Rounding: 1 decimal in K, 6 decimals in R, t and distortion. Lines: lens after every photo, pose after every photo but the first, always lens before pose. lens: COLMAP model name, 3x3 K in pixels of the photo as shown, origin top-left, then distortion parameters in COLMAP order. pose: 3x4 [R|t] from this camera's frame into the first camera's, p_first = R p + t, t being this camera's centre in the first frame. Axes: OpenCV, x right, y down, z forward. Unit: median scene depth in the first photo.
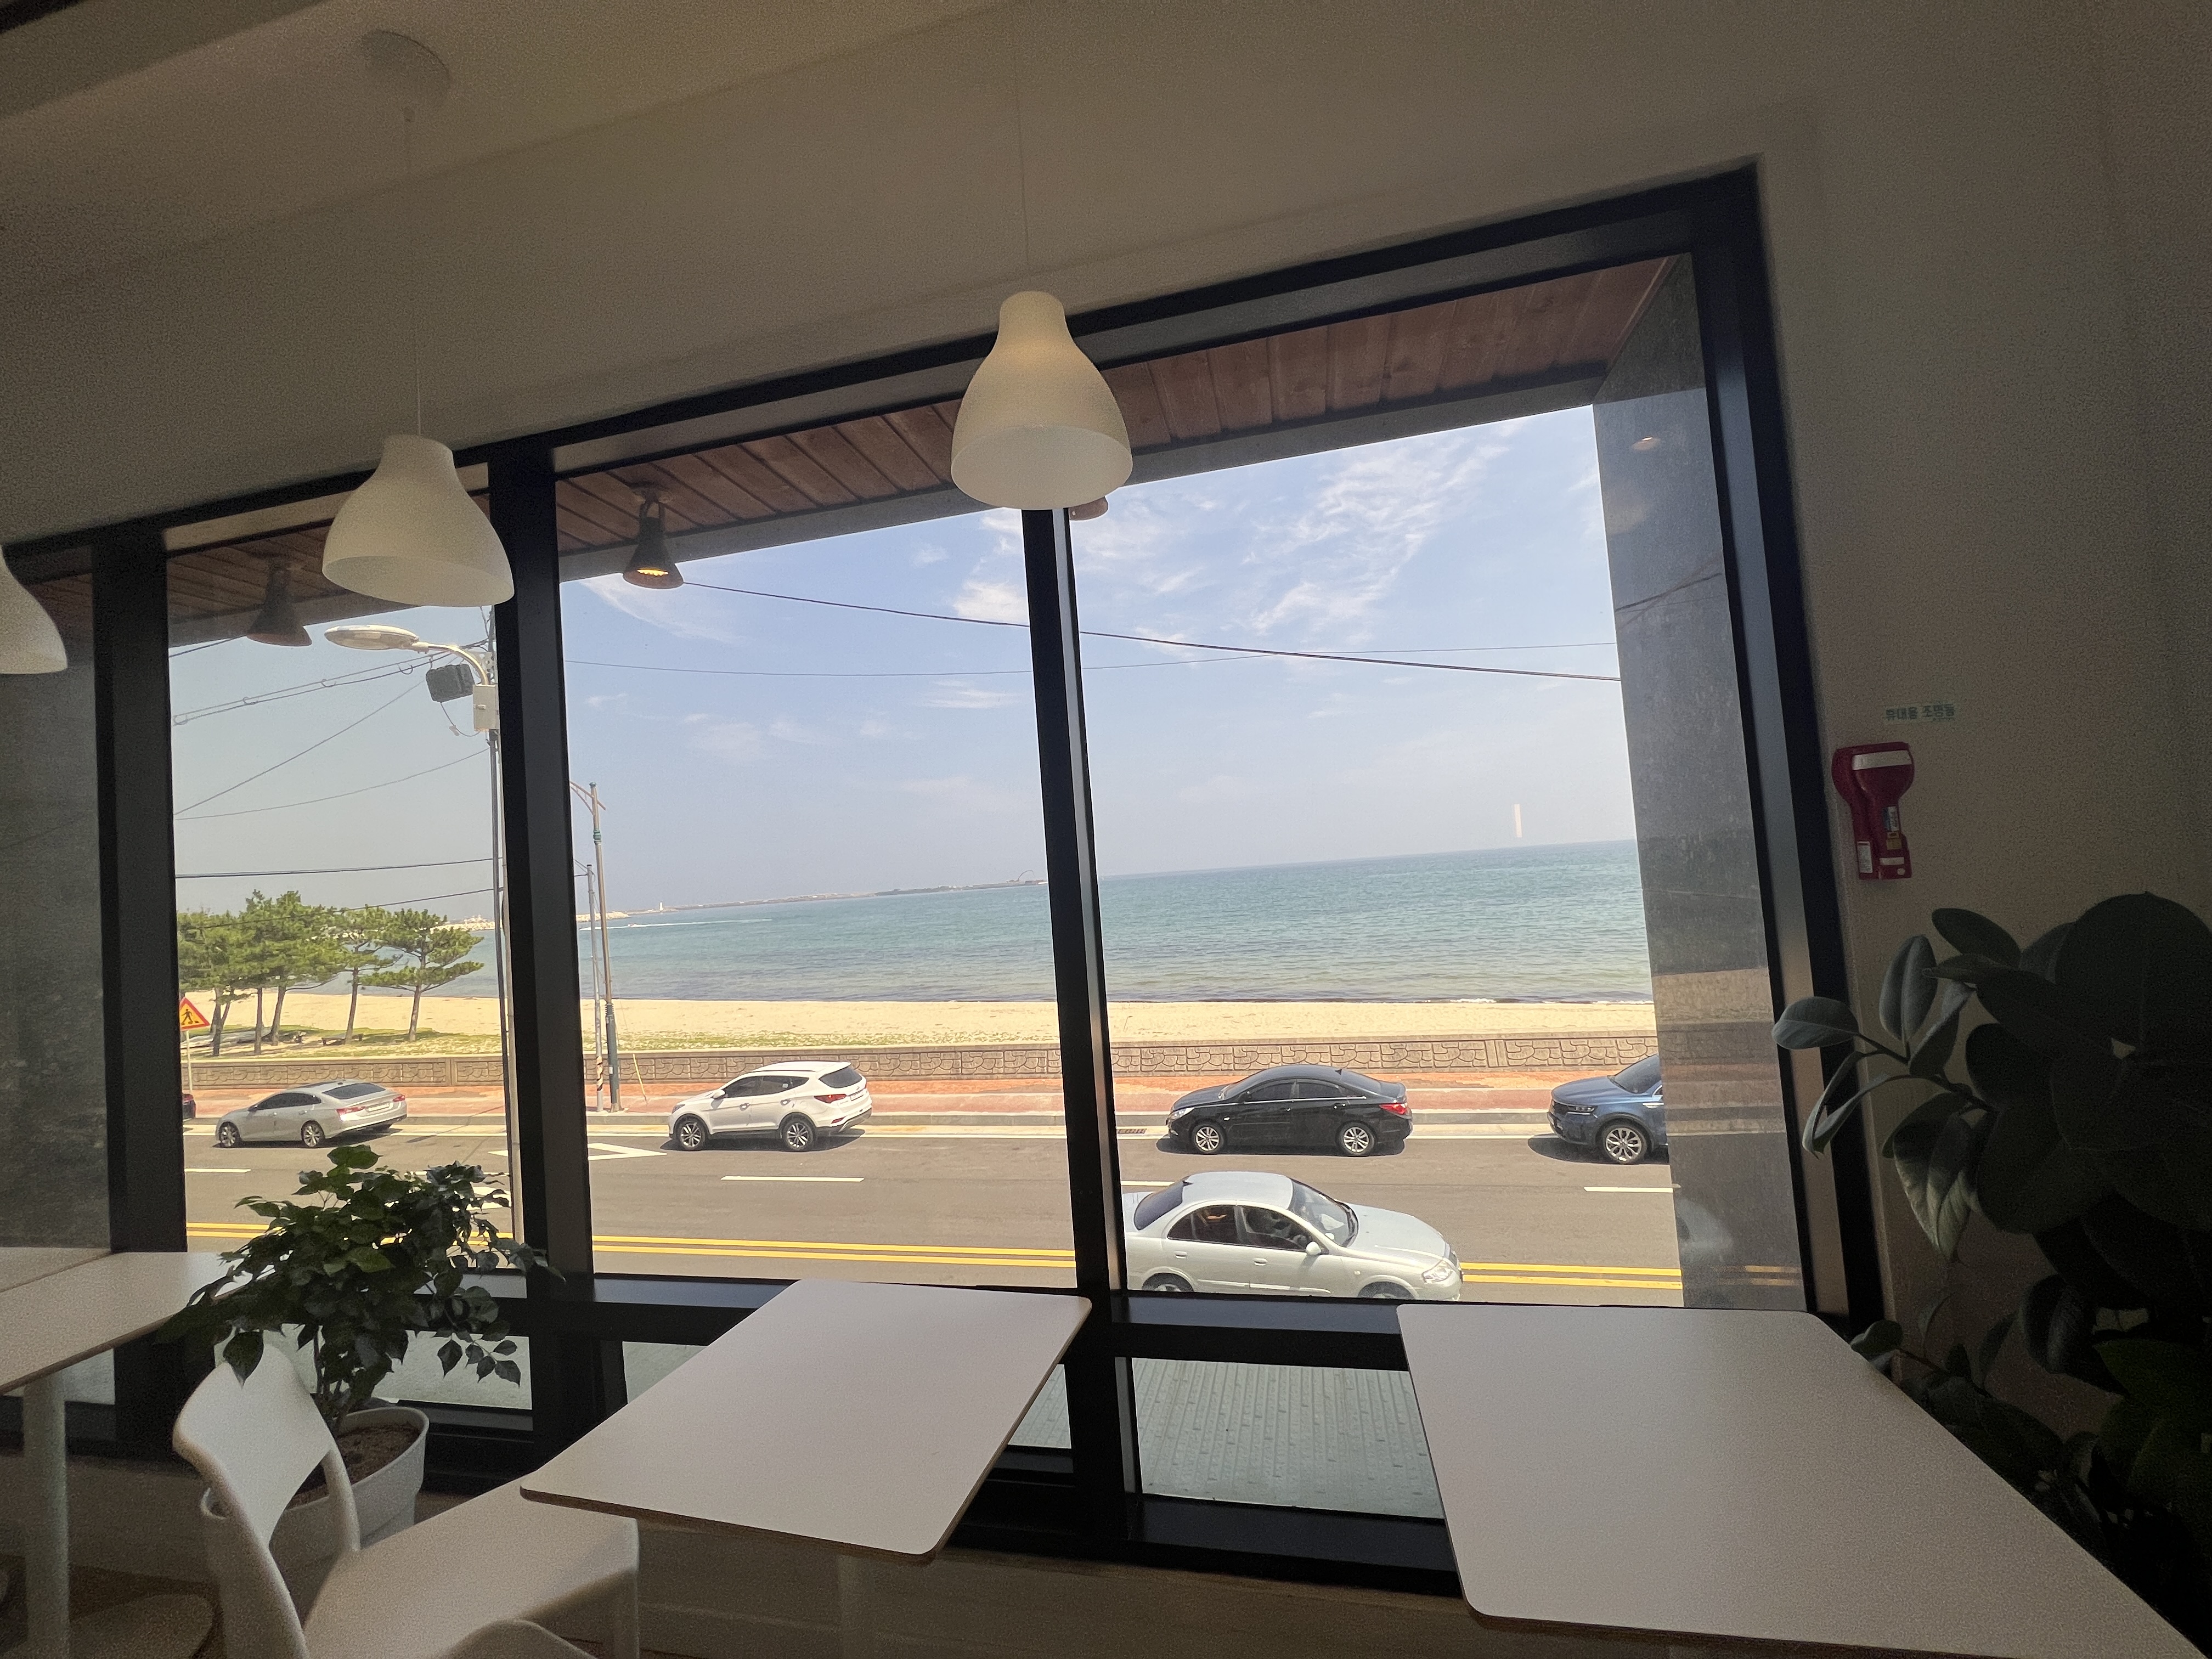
lens RADIAL K [[895.1, 0, 1100.2], [0, 895.1, 832.5], [0, 0, 1]] dist [0.001175, 0.000189]
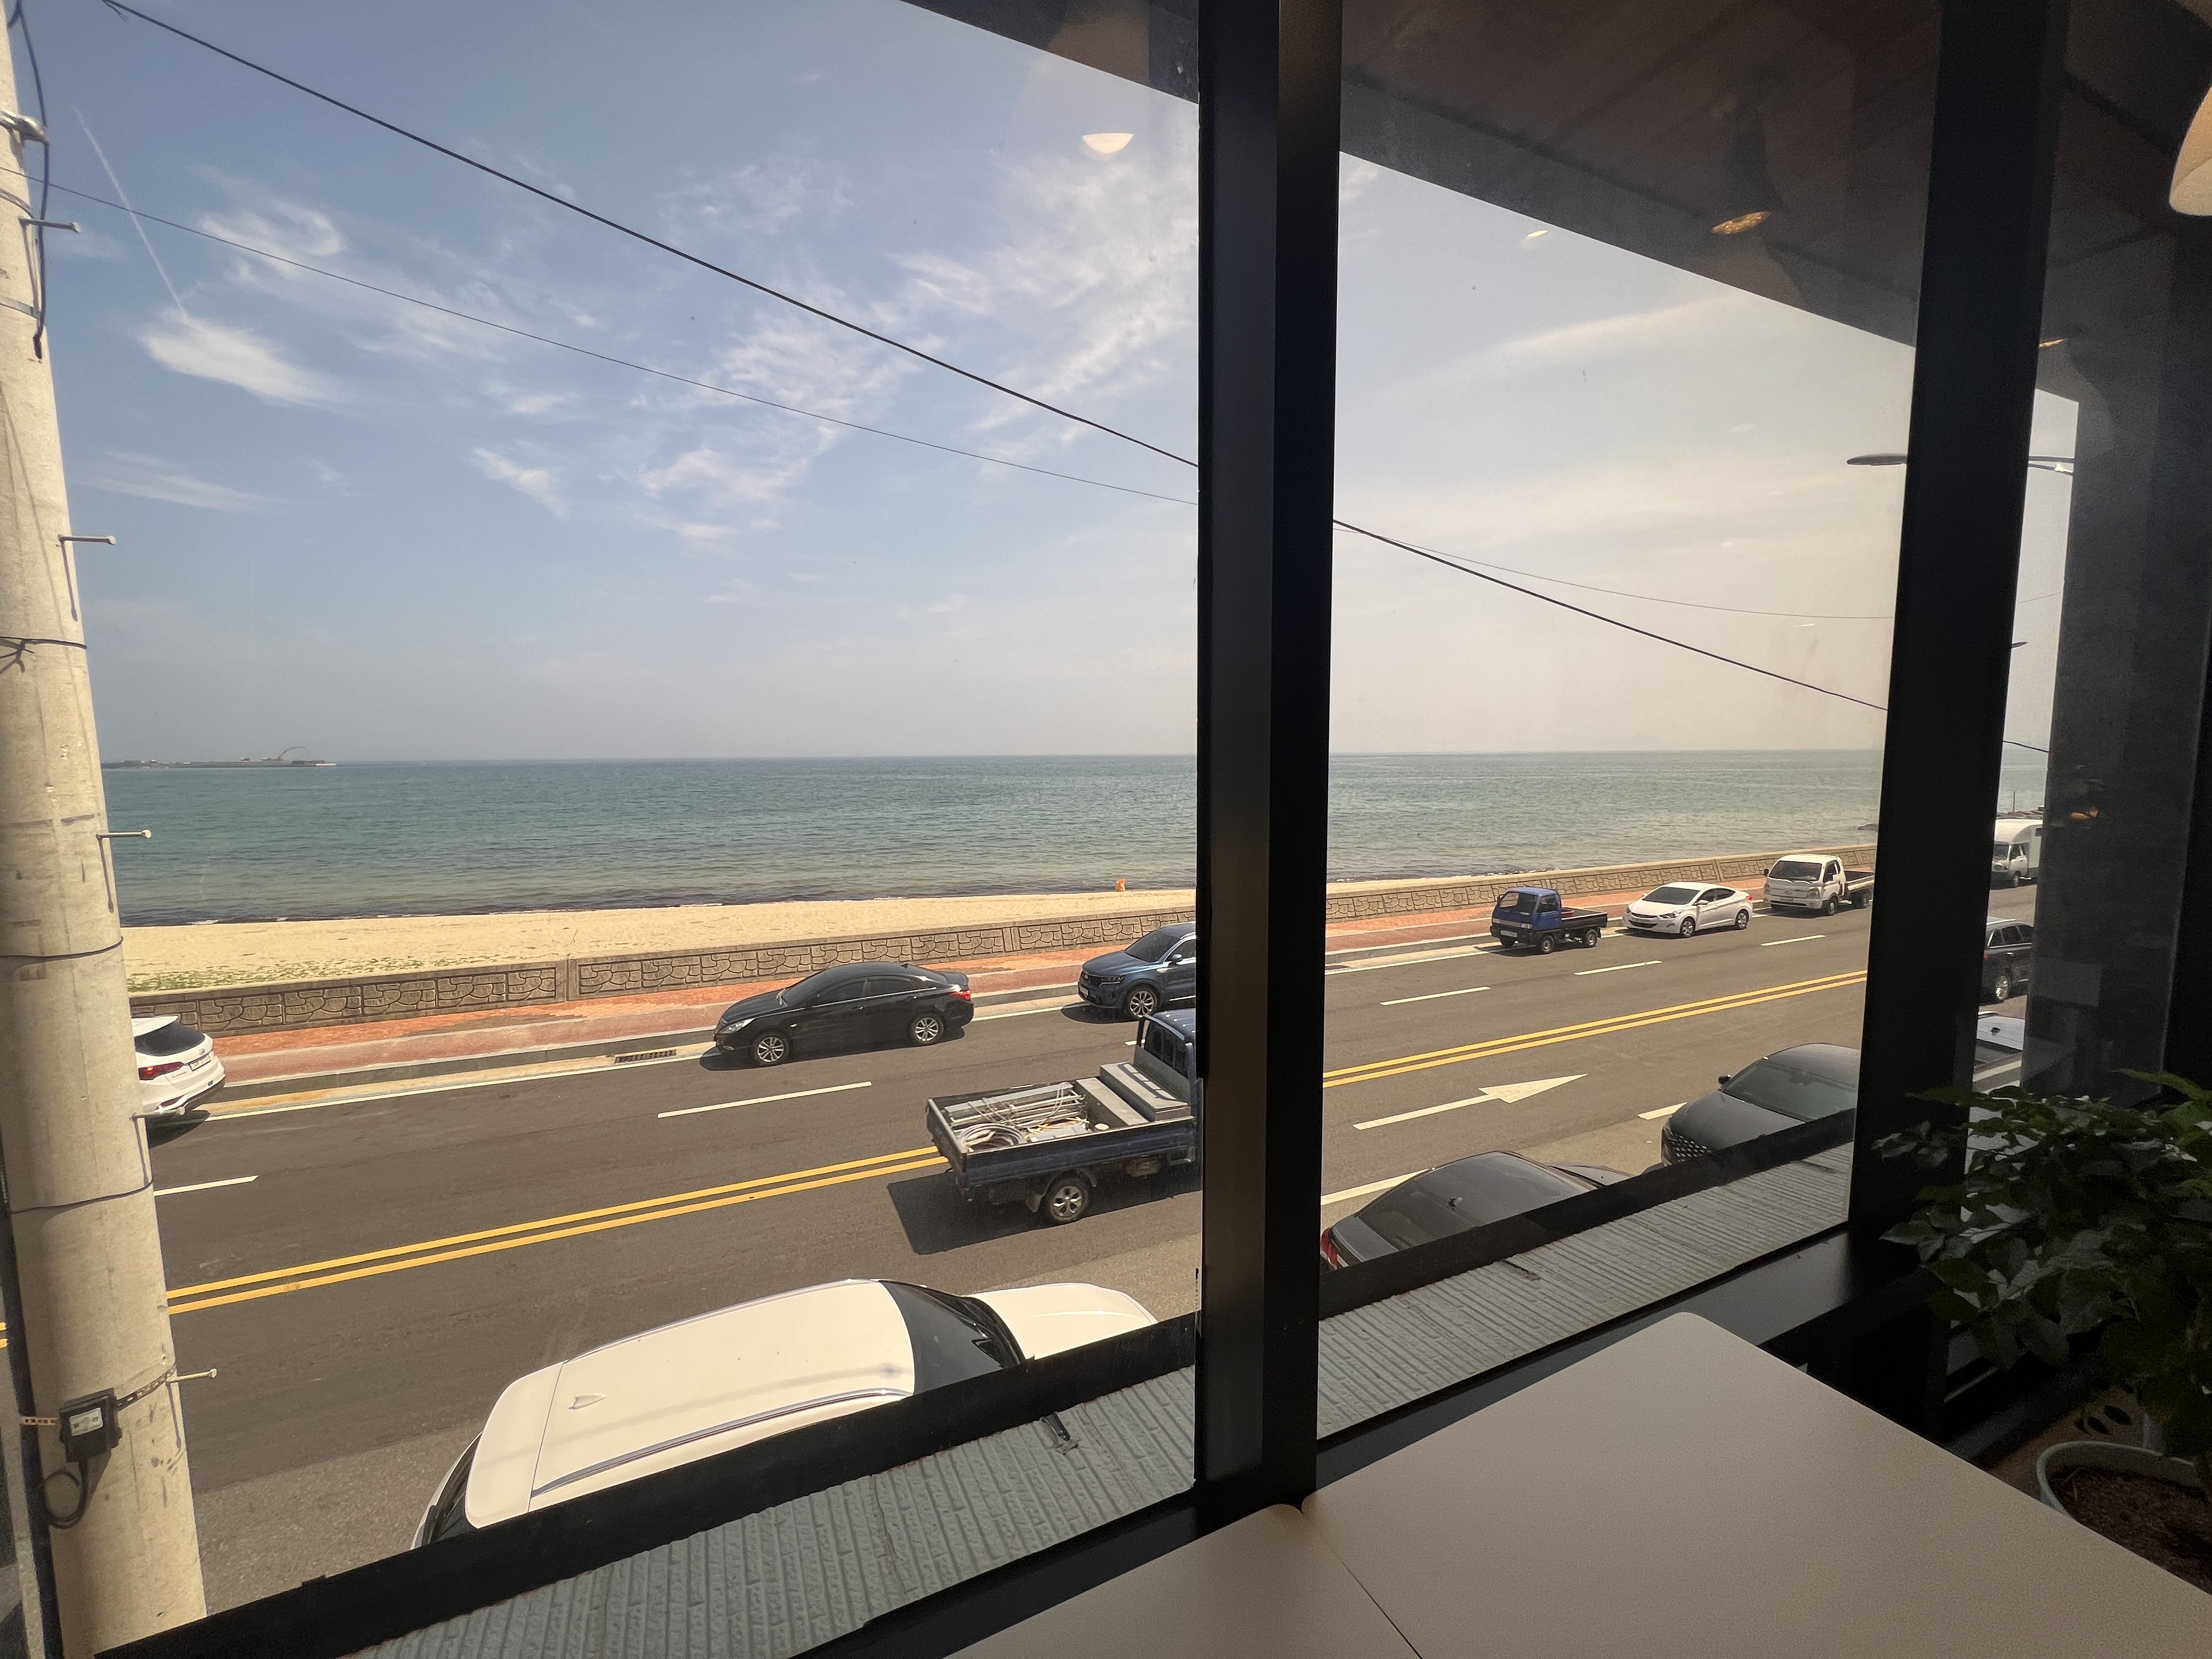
lens RADIAL K [[895.1, 0, 1100.2], [0, 895.1, 832.5], [0, 0, 1]] dist [0.001175, 0.000189]
pose [[0.789174, 0.009333, 0.614099, -0.147688], [-0.076046, 0.993675, 0.082623, 0.016044], [-0.609444, -0.111904, 0.784892, 0.080531]]
